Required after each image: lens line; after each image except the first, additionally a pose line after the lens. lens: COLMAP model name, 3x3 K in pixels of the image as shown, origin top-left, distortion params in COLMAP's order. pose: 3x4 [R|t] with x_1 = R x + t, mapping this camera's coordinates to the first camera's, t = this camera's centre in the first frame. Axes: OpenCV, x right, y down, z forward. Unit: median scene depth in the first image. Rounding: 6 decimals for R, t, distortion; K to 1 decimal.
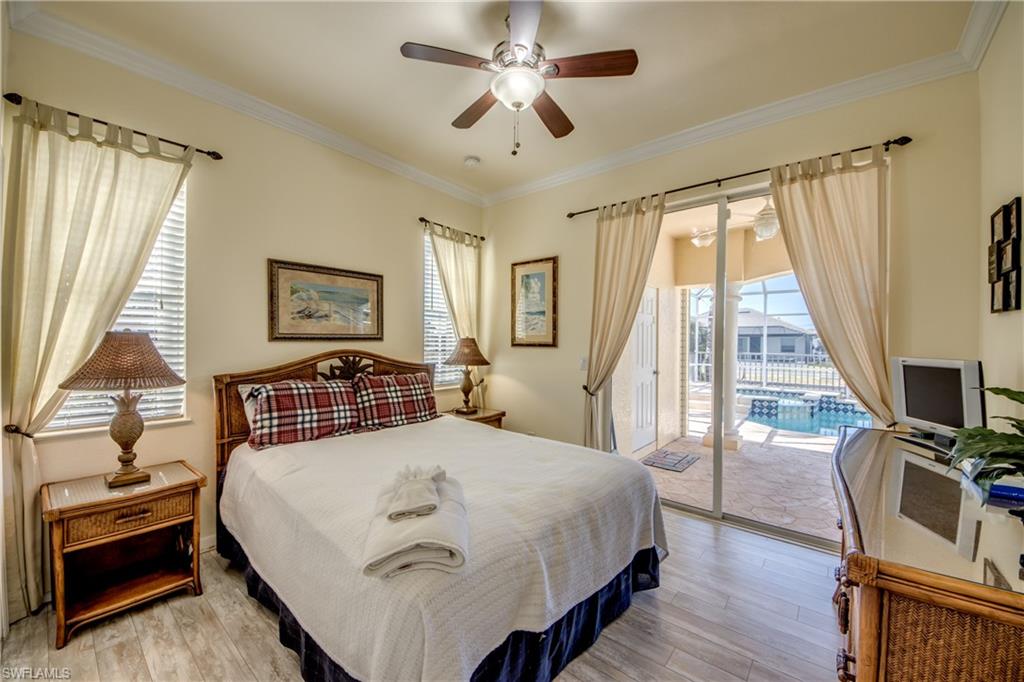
lens RADIAL K [[383.5, 0, 509.8], [0, 383.5, 342.1], [0, 0, 1]] dist [0.012907, -0.009527]
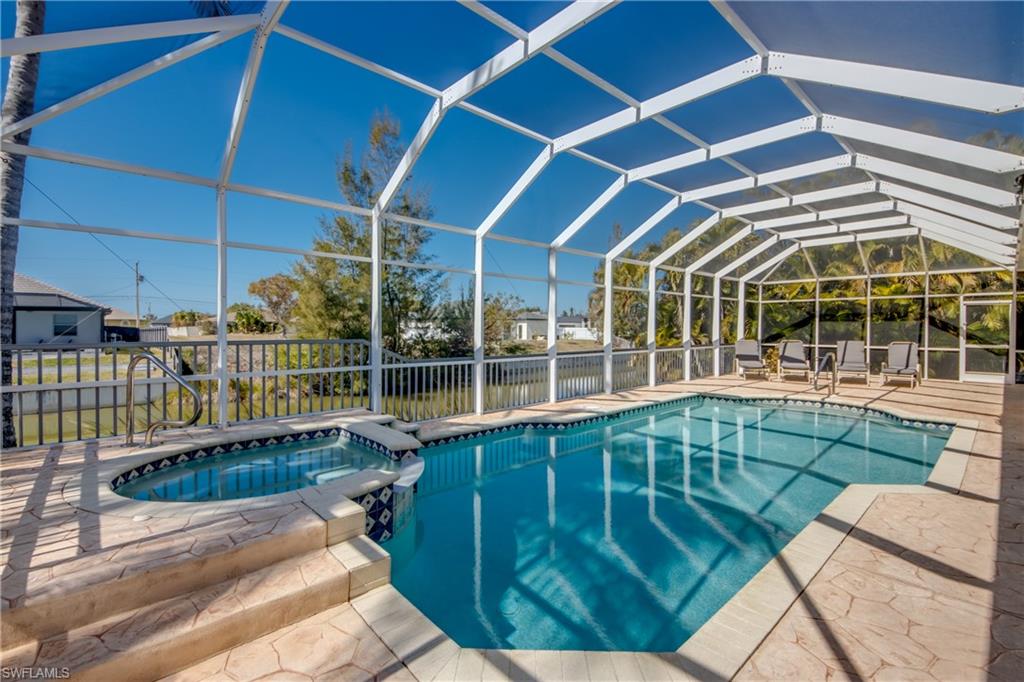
lens RADIAL K [[444.7, 0, 512.4], [0, 444.7, 332.3], [0, 0, 1]] dist [0.018562, -0.000076]
pose [[0.124051, -0.027364, 0.991898, 0.297404], [0.001382, 0.999623, 0.027404, 0.004933], [-0.992275, -0.002028, 0.124042, 0.808076]]
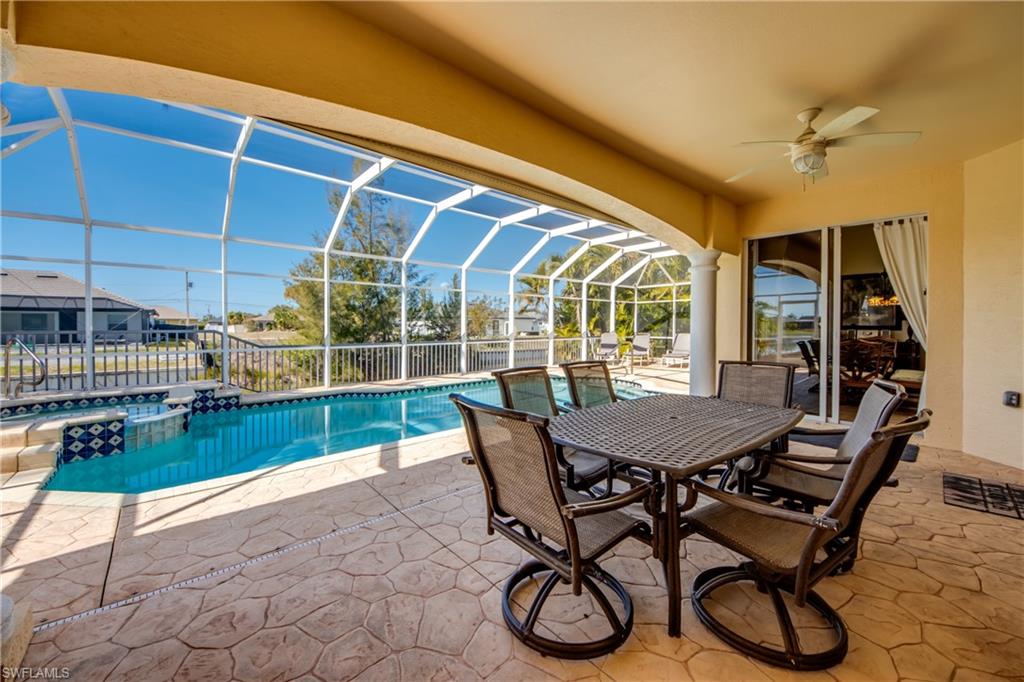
lens RADIAL K [[383.5, 0, 508.8], [0, 383.5, 330.2], [0, 0, 1]] dist [0.012907, -0.009527]
pose [[0.148230, -0.028623, 0.988539, 0.237041], [0.002577, 0.999589, 0.028556, 0.014251], [-0.988950, -0.001686, 0.148243, 0.371294]]
